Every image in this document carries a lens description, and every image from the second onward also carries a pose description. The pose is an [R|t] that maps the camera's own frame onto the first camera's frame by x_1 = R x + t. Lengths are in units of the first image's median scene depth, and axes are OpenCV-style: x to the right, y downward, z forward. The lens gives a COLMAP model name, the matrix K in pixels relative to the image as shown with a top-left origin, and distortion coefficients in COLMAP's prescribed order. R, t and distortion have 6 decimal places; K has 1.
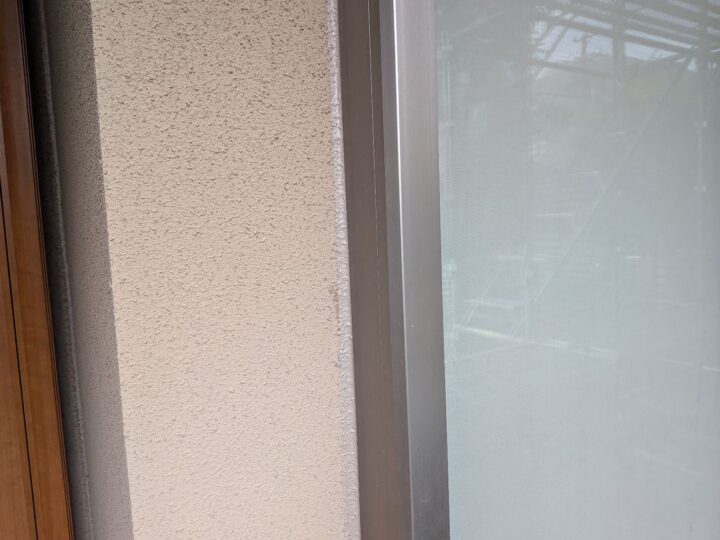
lens RADIAL K [[513.1, 0, 359.3], [0, 513.1, 265.4], [0, 0, 1]] dist [0.012092, -0.048685]
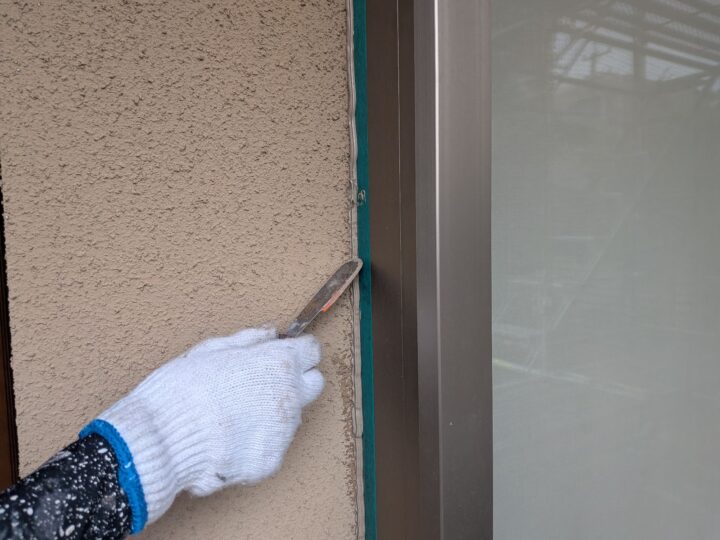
lens RADIAL K [[513.1, 0, 356.6], [0, 513.1, 265.7], [0, 0, 1]] dist [0.012092, -0.048685]
pose [[0.999668, 0.022195, -0.013075, -0.018847], [-0.022511, 0.999444, -0.024598, -0.075697], [0.012522, 0.024884, 0.999612, 0.291525]]
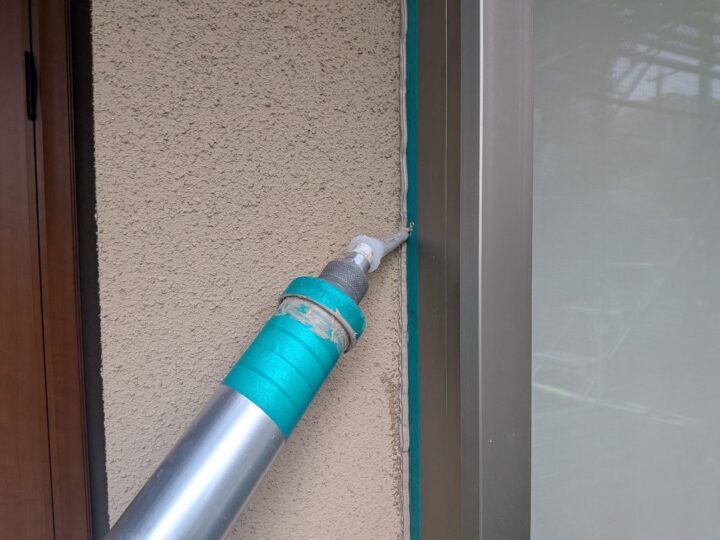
lens RADIAL K [[513.1, 0, 373.3], [0, 513.1, 285.5], [0, 0, 1]] dist [0.012092, -0.048685]
pose [[0.995511, 0.037899, -0.086726, -0.008662], [-0.040460, 0.998790, -0.027970, -0.080153], [0.085561, 0.031353, 0.995839, 0.225844]]
